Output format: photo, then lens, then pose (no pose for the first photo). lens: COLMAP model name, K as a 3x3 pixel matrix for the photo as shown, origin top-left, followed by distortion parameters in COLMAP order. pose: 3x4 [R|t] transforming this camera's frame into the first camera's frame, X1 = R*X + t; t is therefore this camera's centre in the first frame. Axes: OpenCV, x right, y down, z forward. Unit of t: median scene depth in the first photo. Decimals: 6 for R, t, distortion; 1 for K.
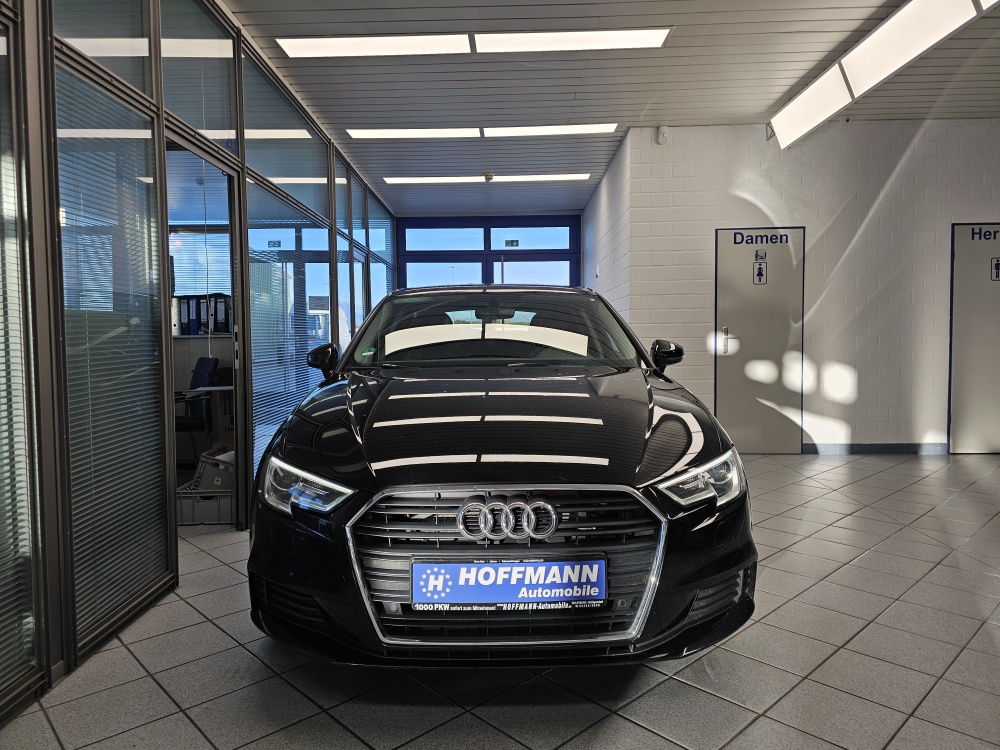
lens RADIAL K [[689.4, 0, 482.6], [0, 689.4, 393.7], [0, 0, 1]] dist [0.054433, -0.054721]
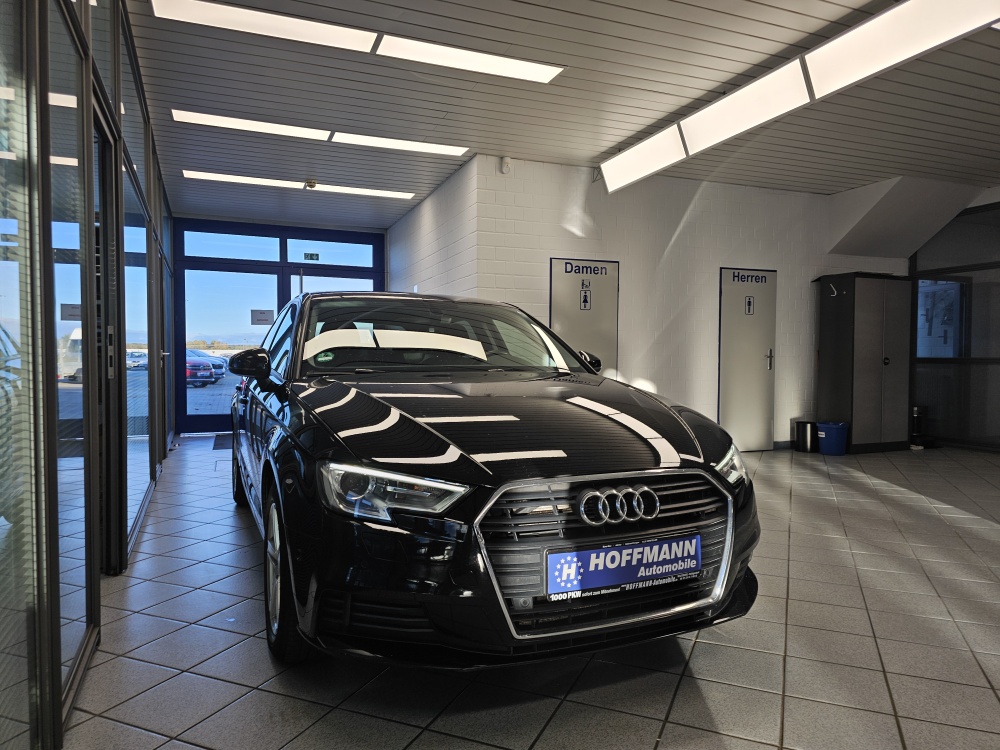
lens RADIAL K [[689.4, 0, 526.5], [0, 689.4, 408.9], [0, 0, 1]] dist [0.054433, -0.054721]
pose [[0.910263, -0.015596, 0.413737, -0.226136], [0.021758, 0.999711, -0.010185, 0.017950], [-0.413459, 0.018273, 0.910340, 0.039898]]
